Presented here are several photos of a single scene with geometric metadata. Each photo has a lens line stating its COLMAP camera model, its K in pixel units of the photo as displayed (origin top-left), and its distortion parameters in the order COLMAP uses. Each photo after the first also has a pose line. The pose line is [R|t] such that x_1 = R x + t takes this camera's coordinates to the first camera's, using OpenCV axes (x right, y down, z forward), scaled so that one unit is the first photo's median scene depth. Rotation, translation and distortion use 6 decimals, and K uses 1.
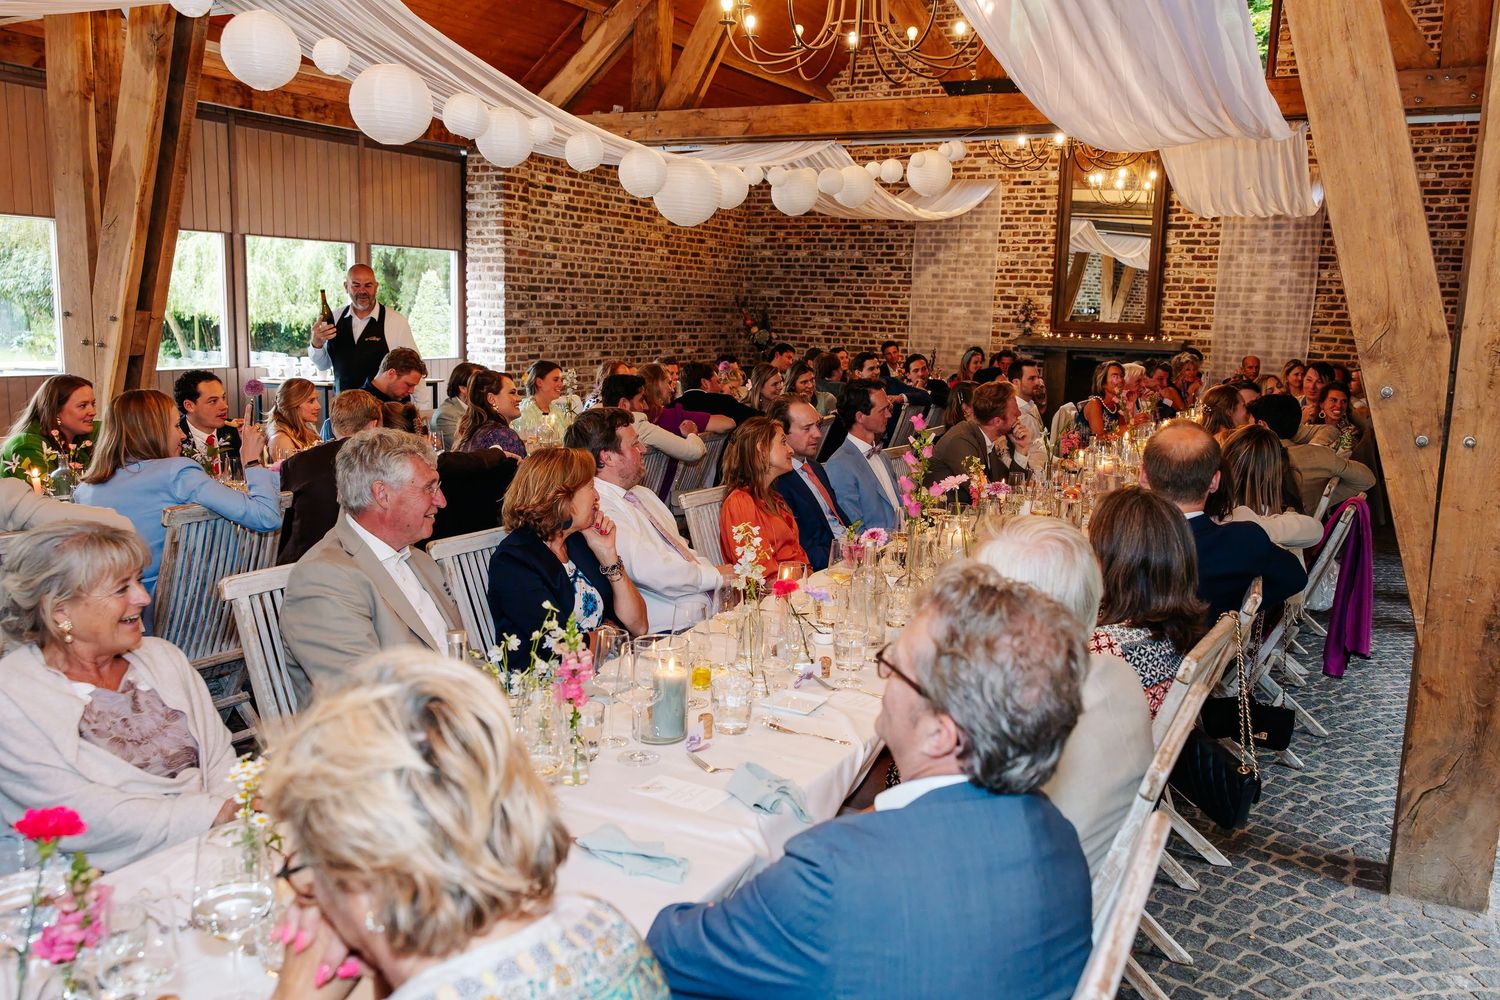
lens RADIAL K [[1172.9, 0, 758.1], [0, 1172.9, 488.3], [0, 0, 1]] dist [0.006024, 0.002413]
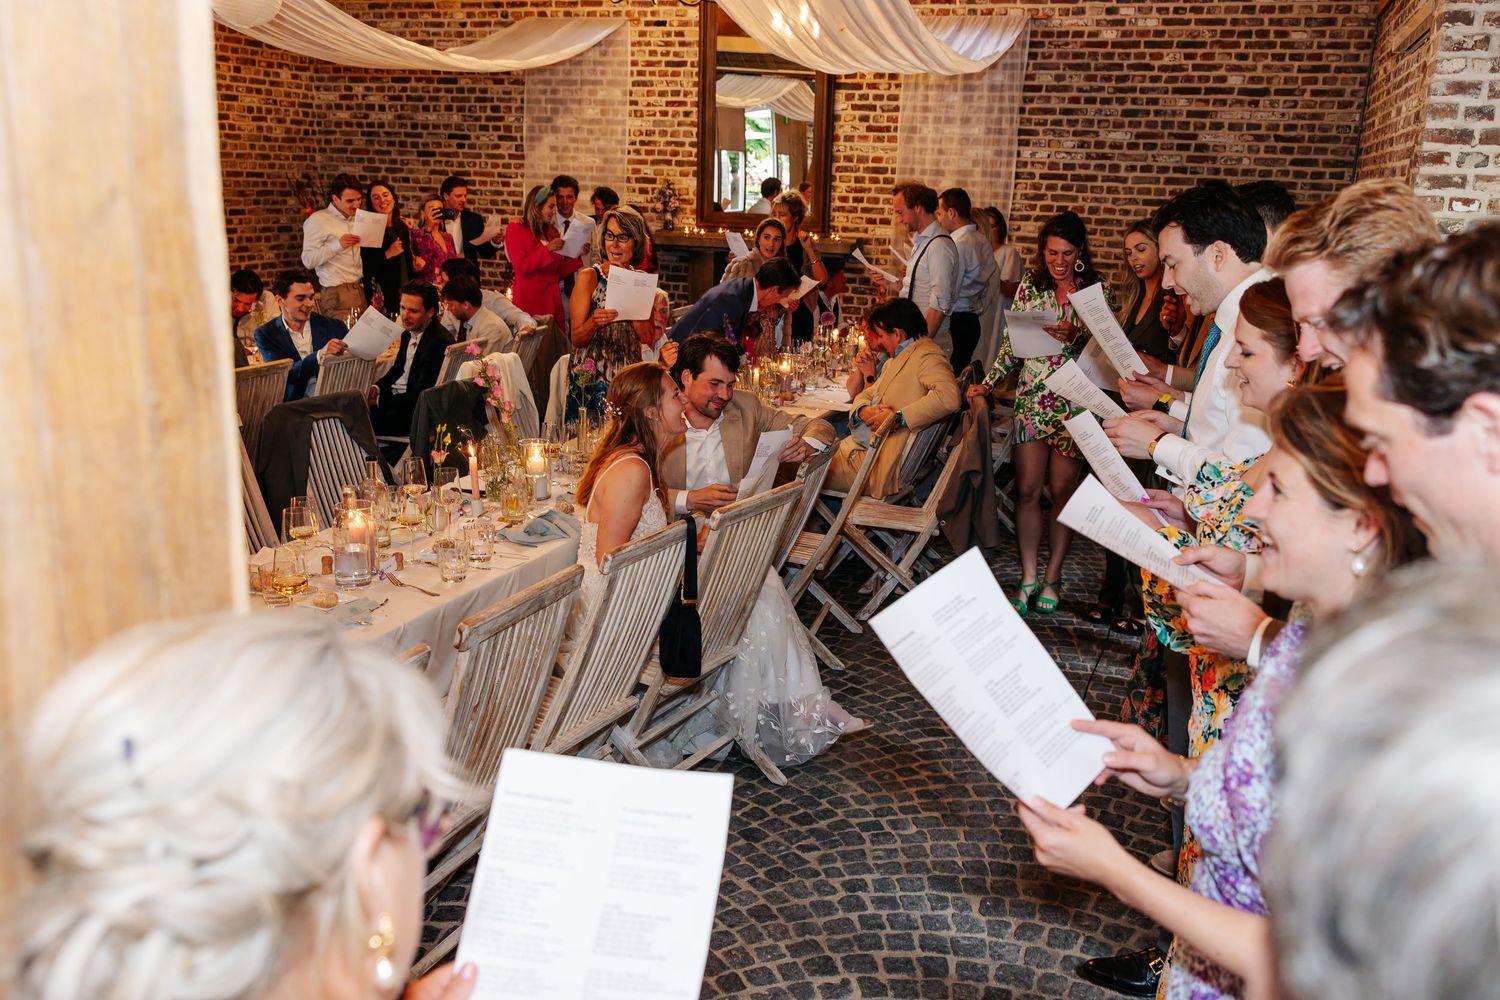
lens RADIAL K [[1265.3, 0, 754.5], [0, 1265.3, 487.0], [0, 0, 1]] dist [-0.015753, 0.027478]
pose [[0.992320, -0.024526, 0.121244, 0.187319], [0.013476, 0.995748, 0.091131, -0.040369], [-0.122963, -0.088797, 0.988431, 0.178362]]
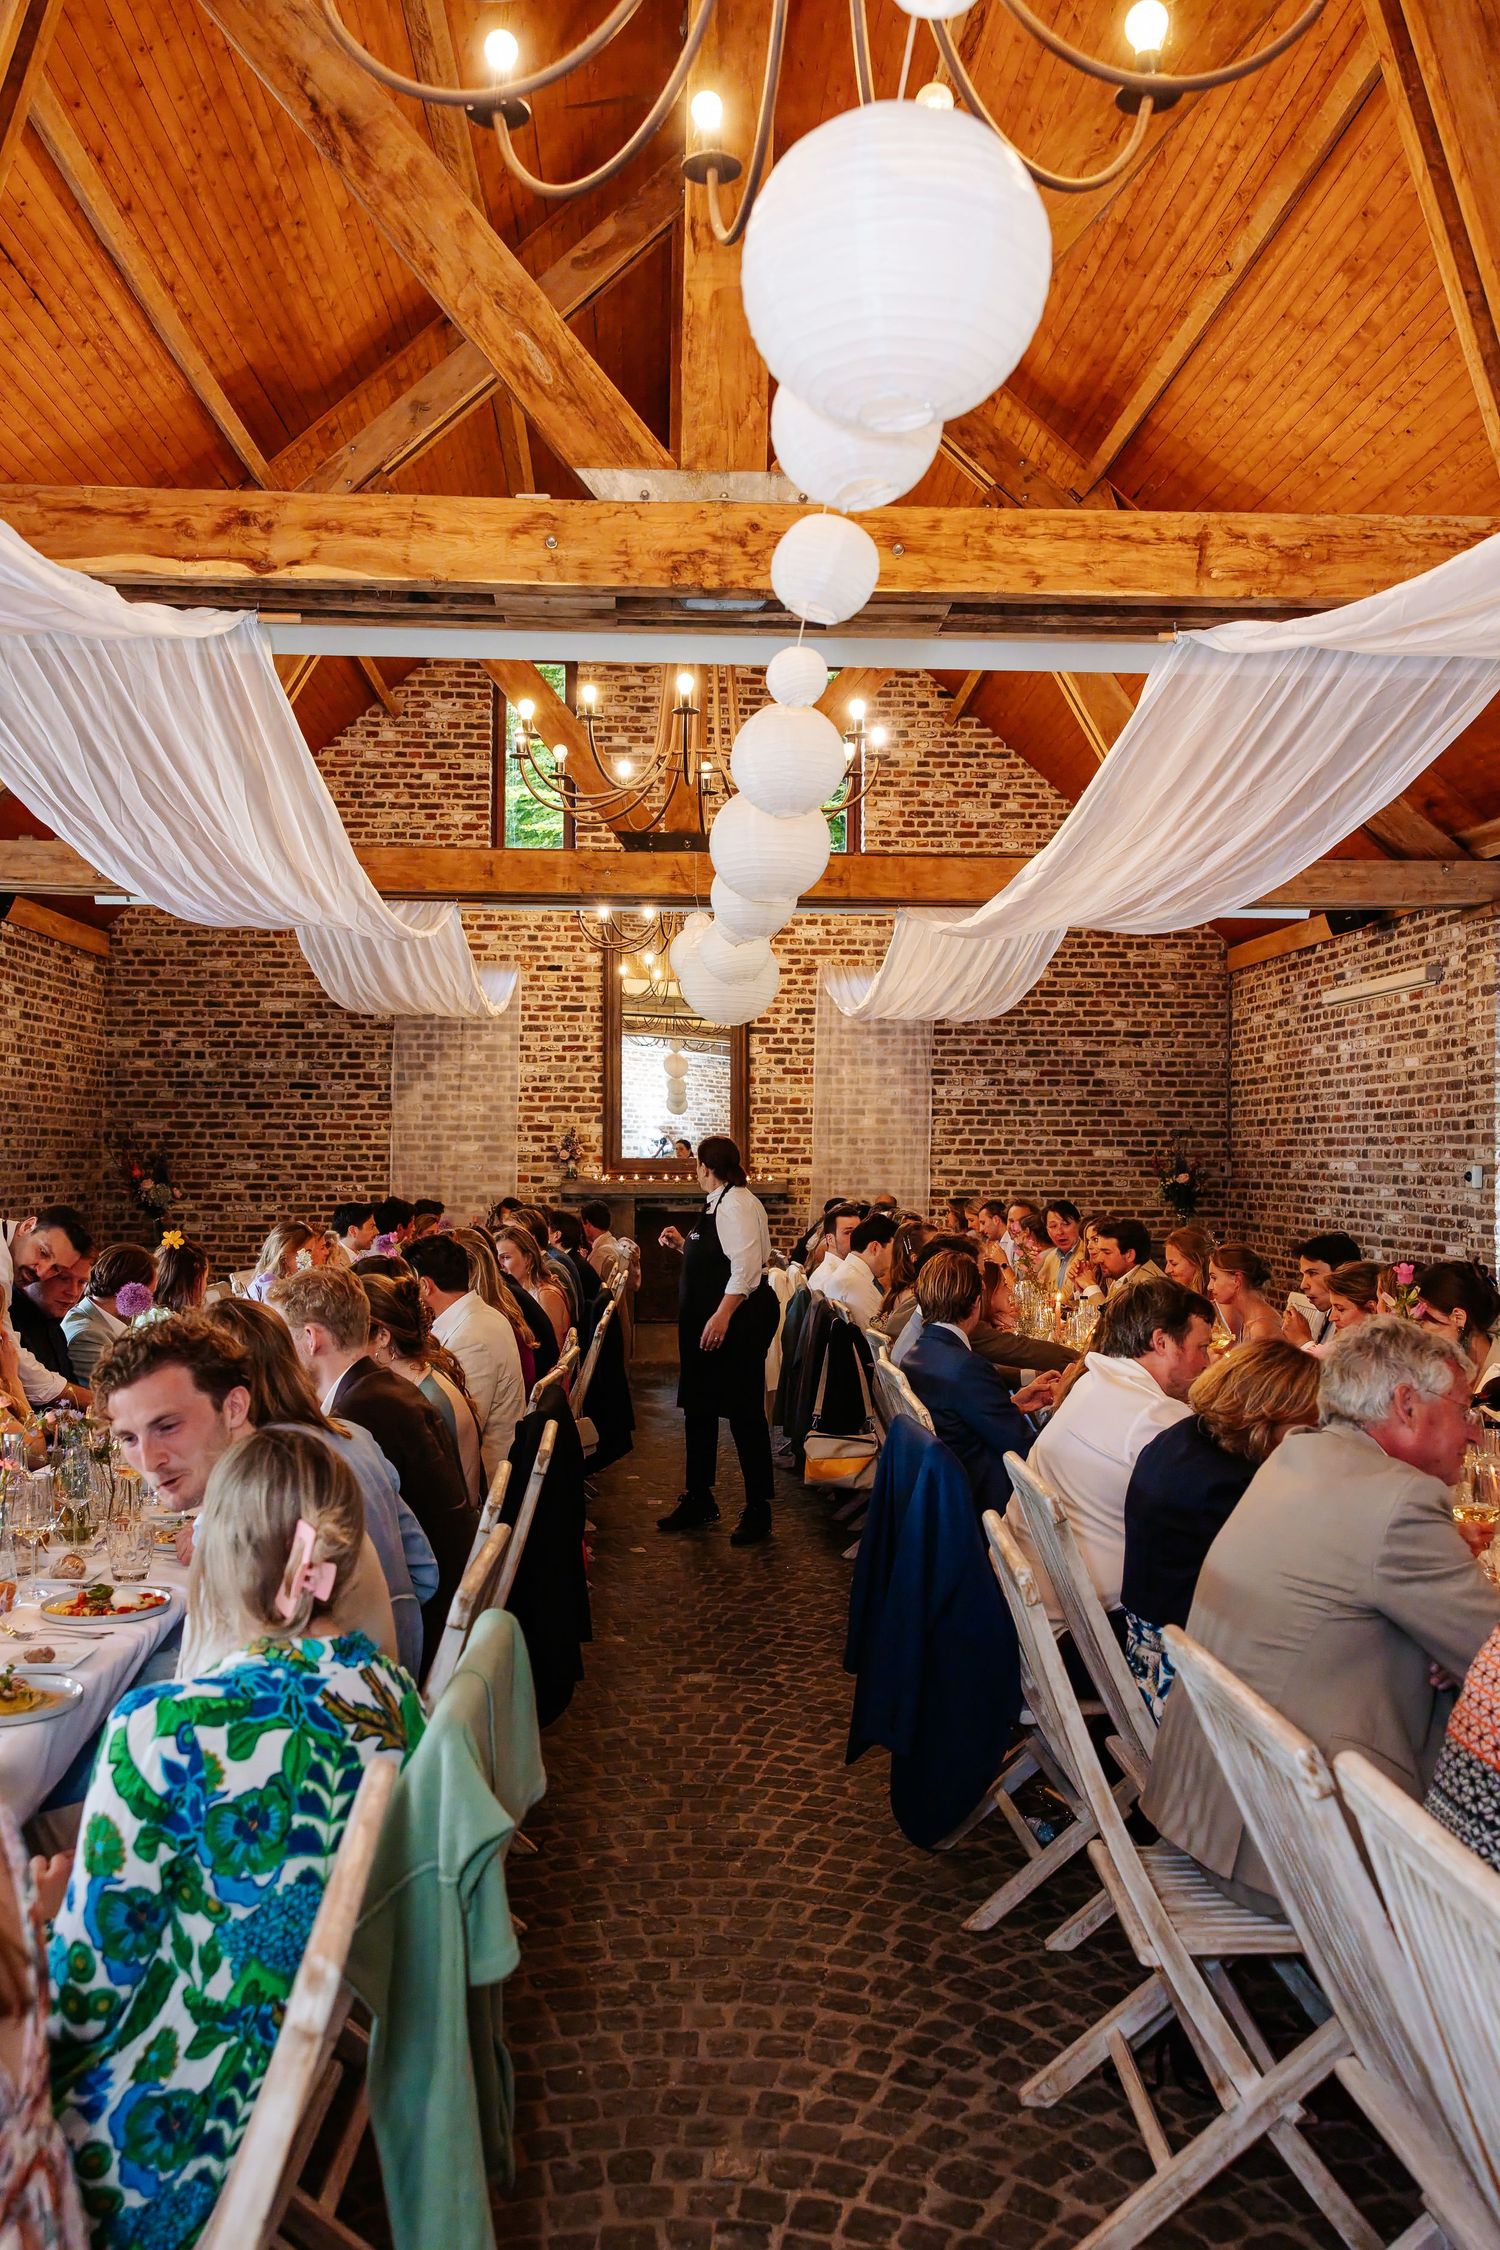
lens RADIAL K [[1759.3, 0, 717.5], [0, 1759.3, 1129.4], [0, 0, 1]] dist [0.006024, 0.002413]
pose [[0.867861, -0.017320, 0.496505, -0.223967], [0.096852, 0.986116, -0.134892, -0.009442], [-0.487275, 0.165154, 0.857489, 0.050538]]
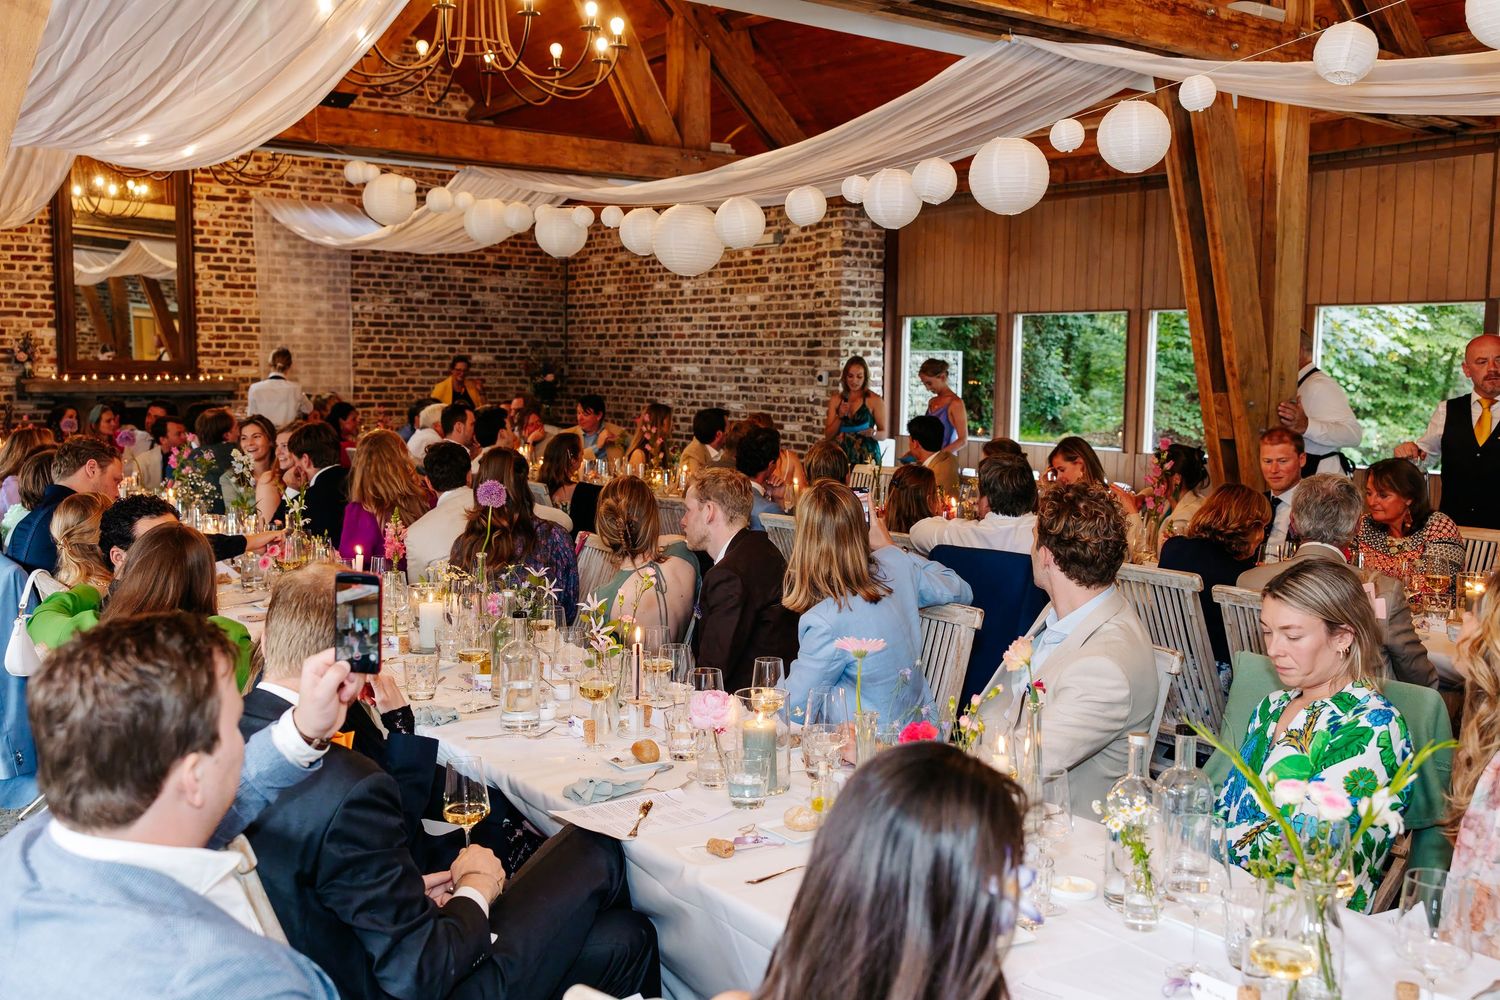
lens RADIAL K [[1418.2, 0, 744.1], [0, 1418.2, 476.7], [0, 0, 1]] dist [0.011997, 0.000000]
pose [[0.438822, -0.098130, 0.893200, -0.411892], [0.140259, 0.989315, 0.039781, -0.040292], [-0.887560, 0.107823, 0.447897, 0.183342]]
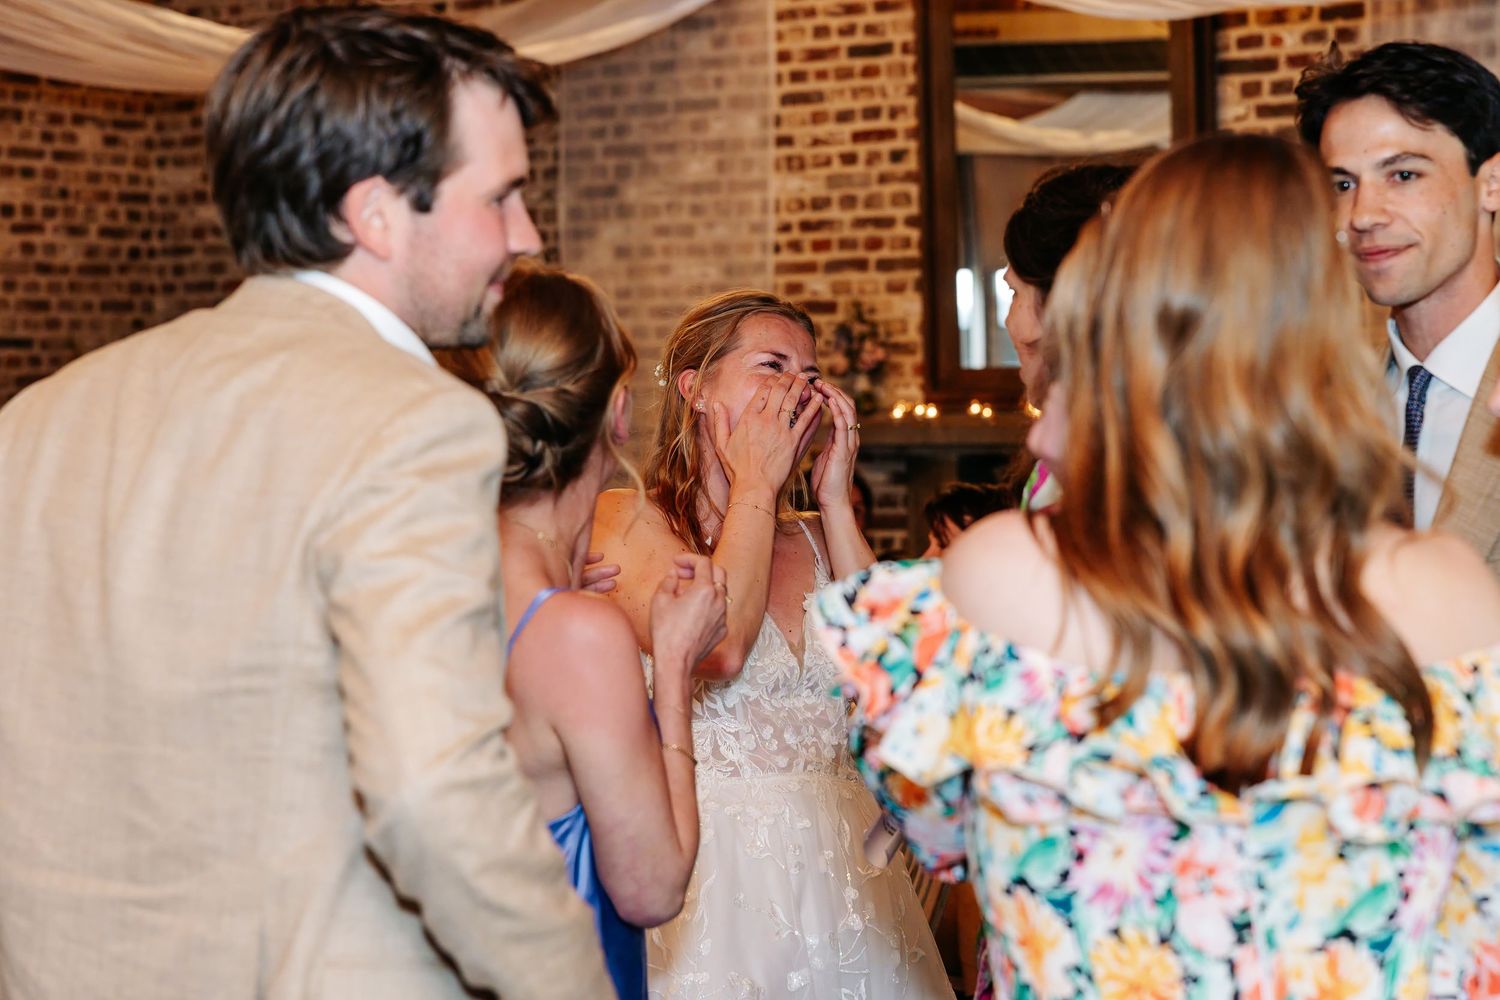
lens RADIAL K [[2849.3, 0, 771.6], [0, 2849.3, 445.0], [0, 0, 1]] dist [0.011011, 0.000000]
pose [[0.995198, -0.042873, -0.087988, 0.282456], [0.031322, 0.991189, -0.128696, -0.020029], [0.092731, 0.125322, 0.987773, 0.211992]]
